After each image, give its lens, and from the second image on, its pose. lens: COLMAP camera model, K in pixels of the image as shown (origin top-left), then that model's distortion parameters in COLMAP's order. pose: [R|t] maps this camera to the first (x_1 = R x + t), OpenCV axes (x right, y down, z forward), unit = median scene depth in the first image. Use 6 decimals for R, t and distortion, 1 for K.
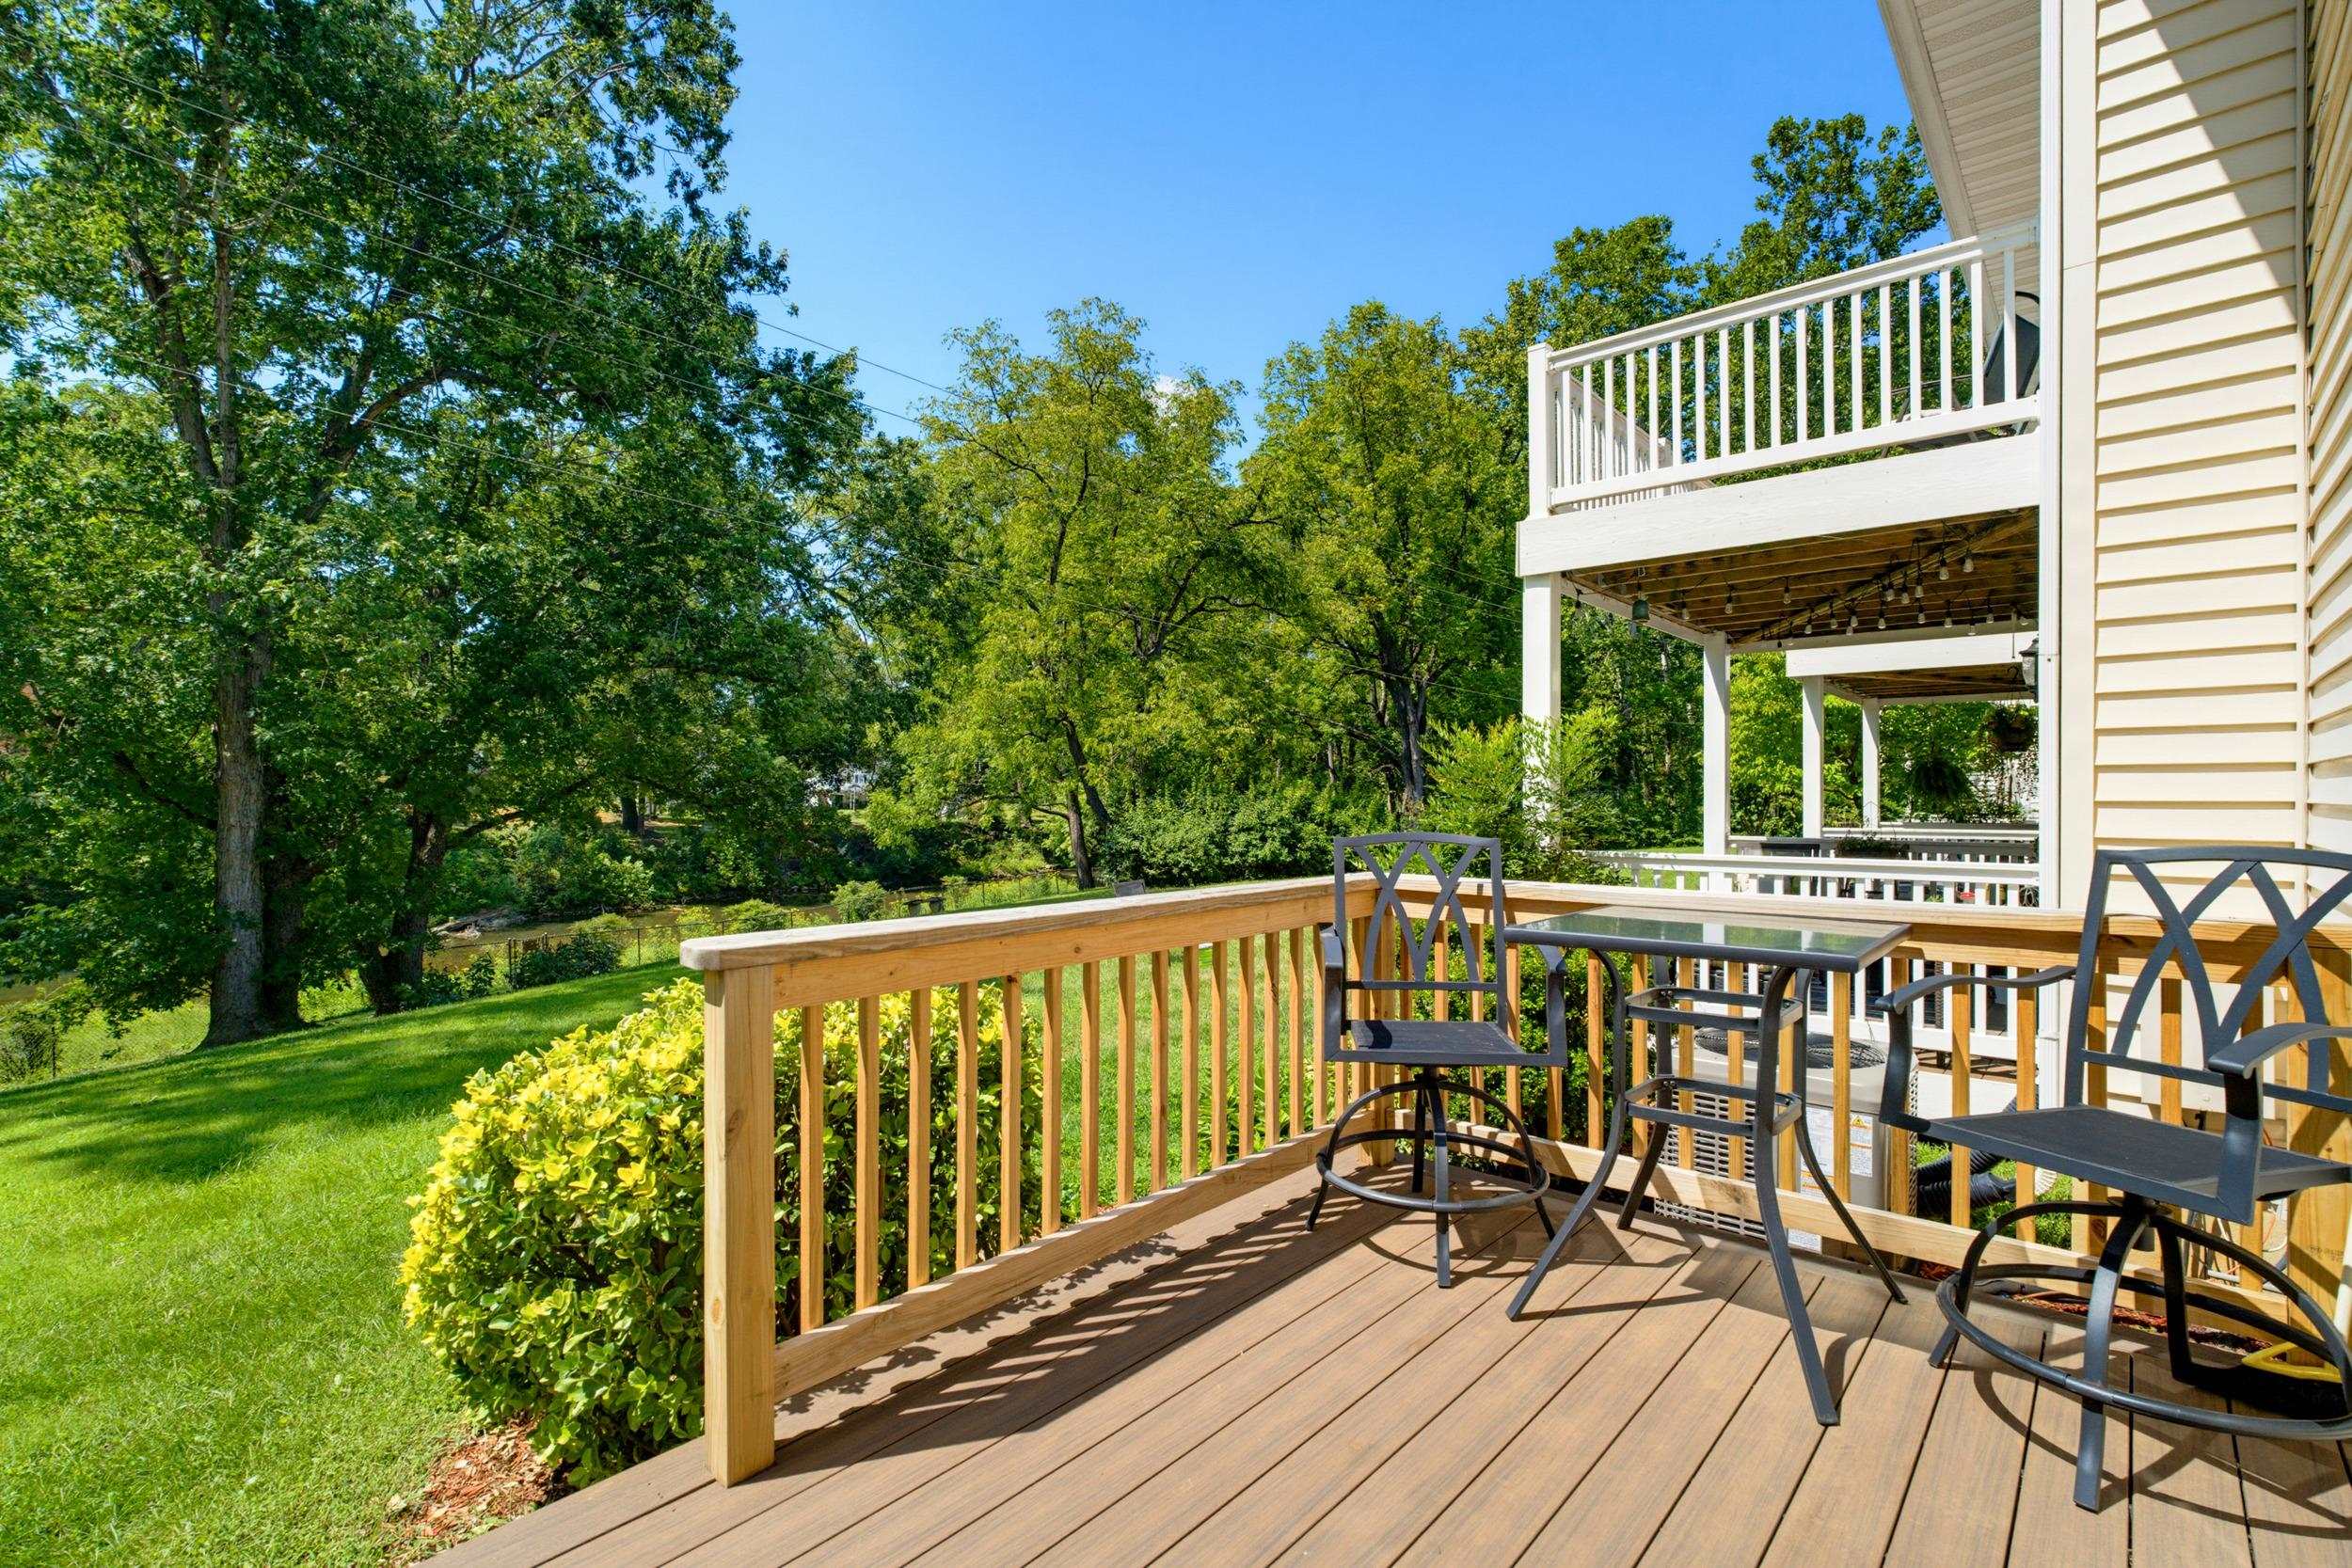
lens RADIAL K [[1072.1, 0, 1172.6], [0, 1072.1, 788.8], [0, 0, 1]] dist [-0.011674, 0.002212]
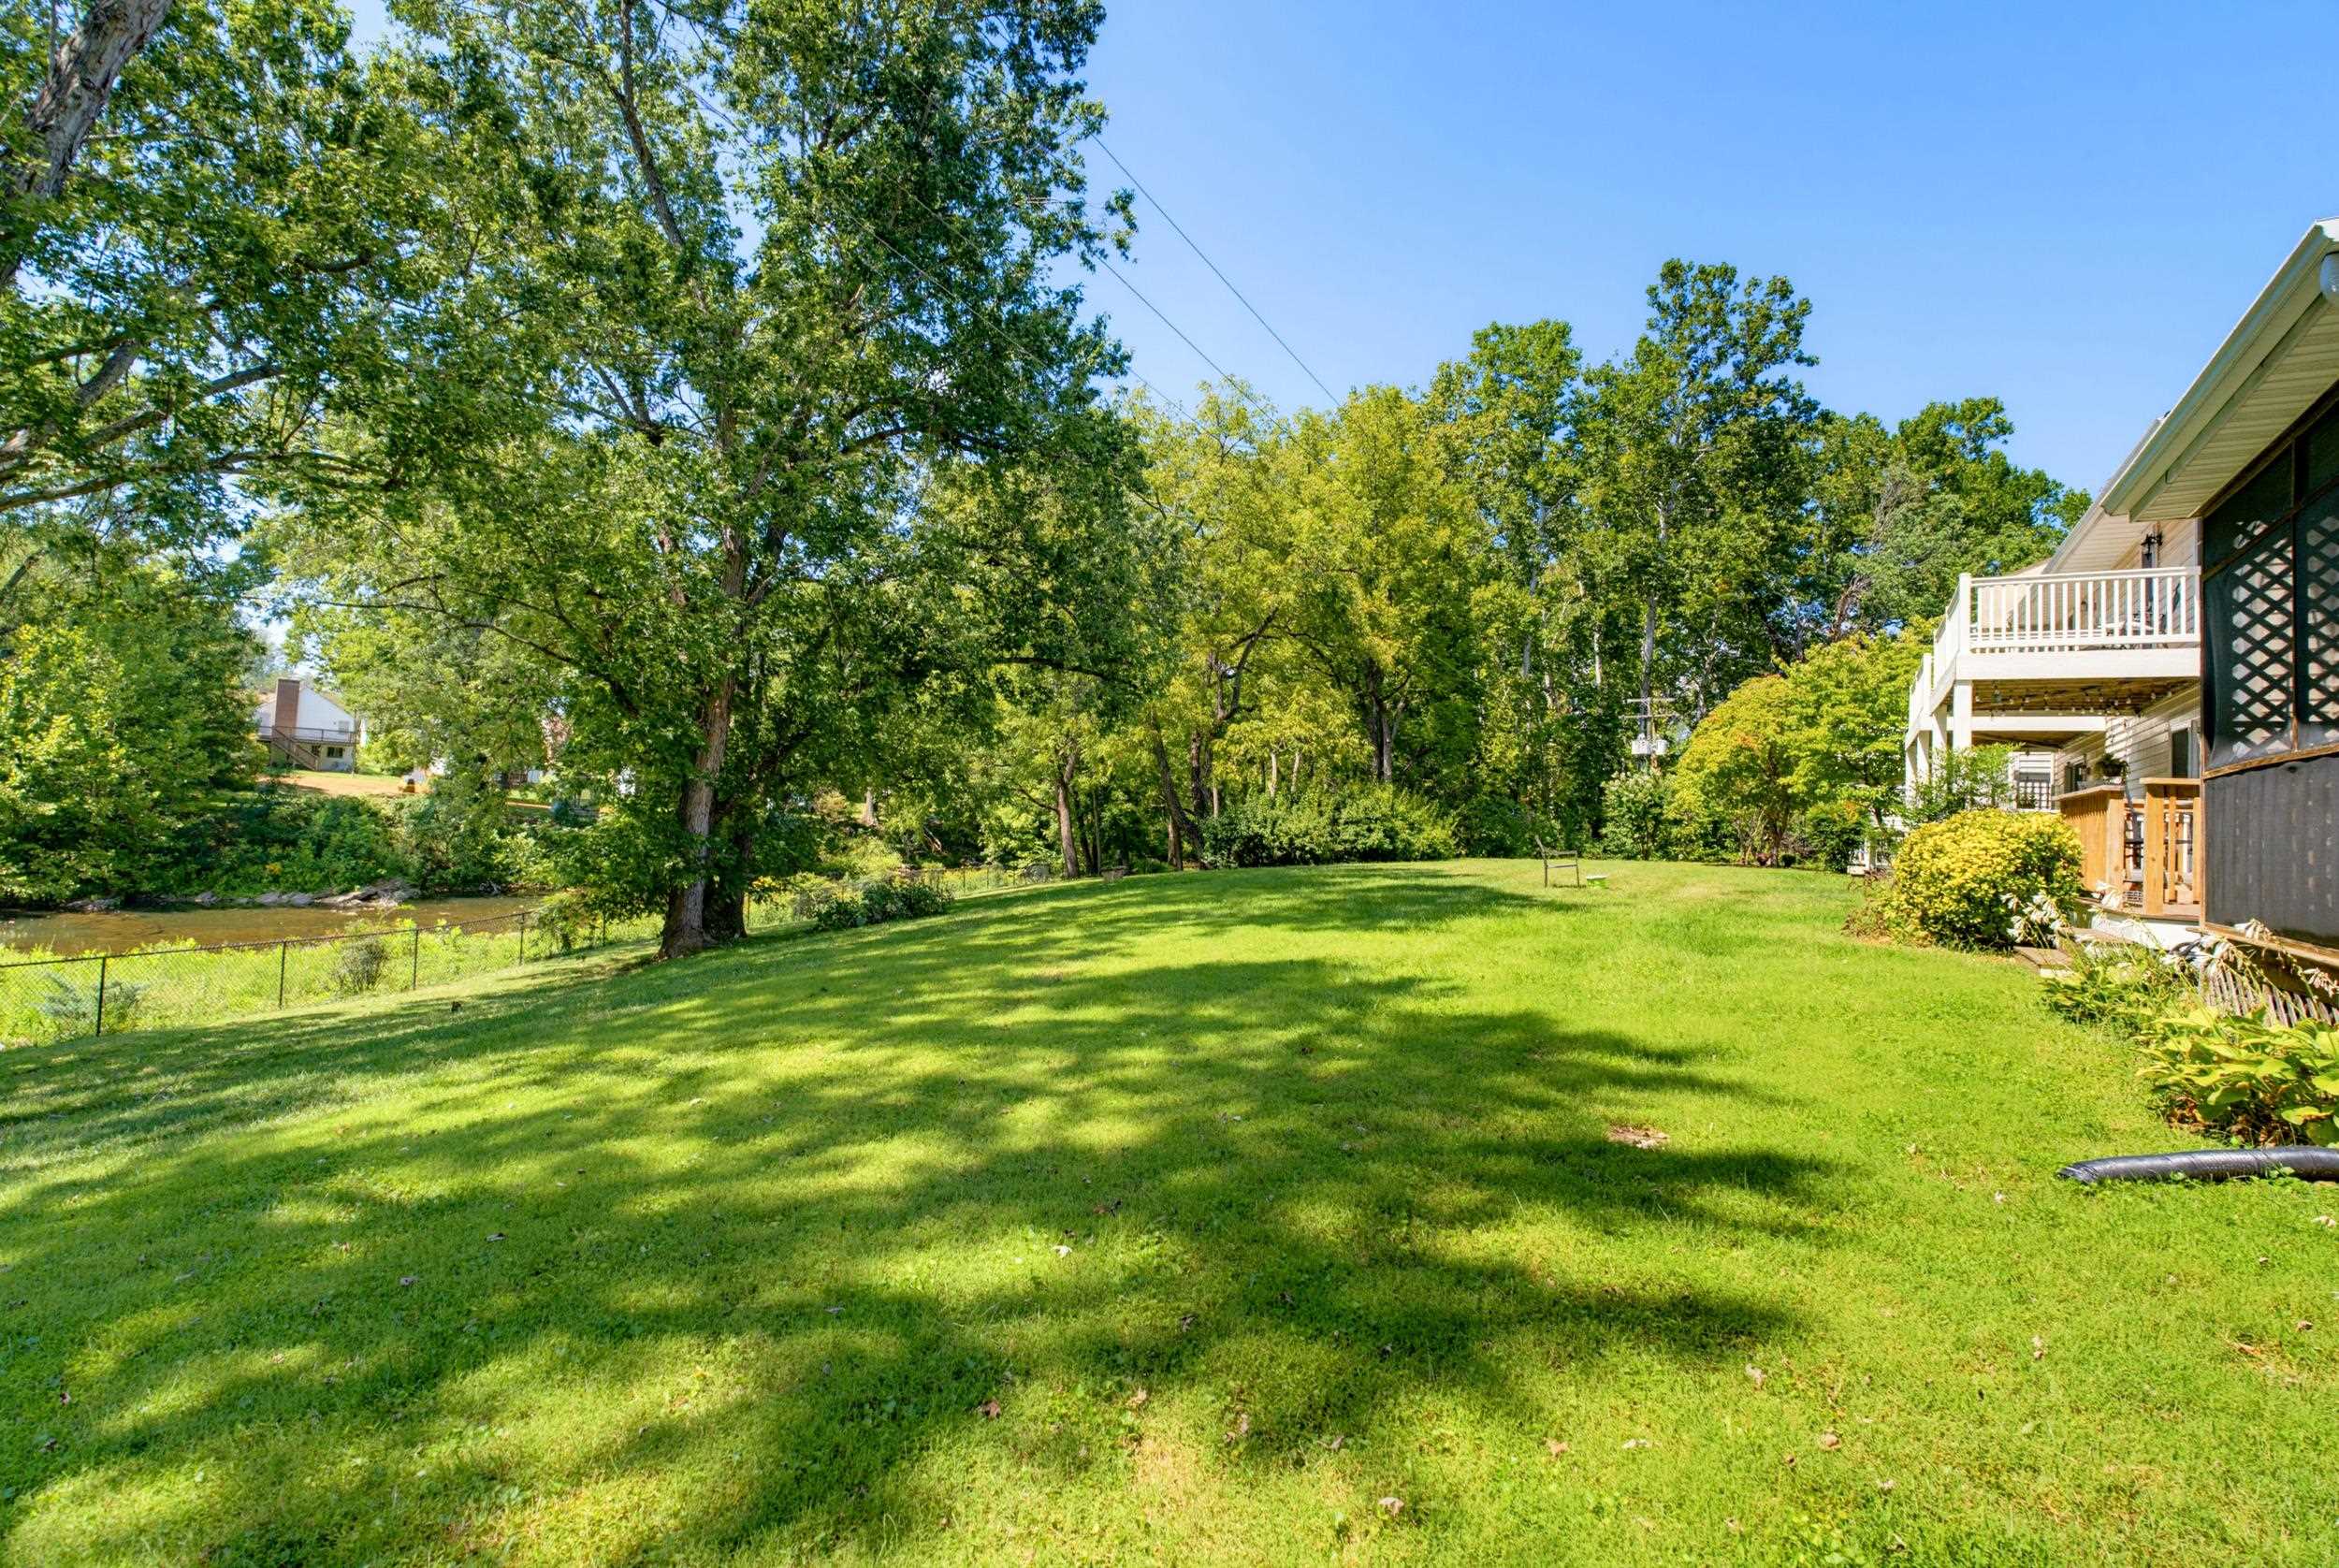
lens RADIAL K [[1066.2, 0, 1185.7], [0, 1066.2, 775.3], [0, 0, 1]] dist [-0.011674, 0.002212]
pose [[0.984235, 0.055296, 0.167999, -0.323564], [-0.051416, 0.998302, -0.027362, 0.026940], [-0.169227, 0.018293, 0.985407, -0.174591]]
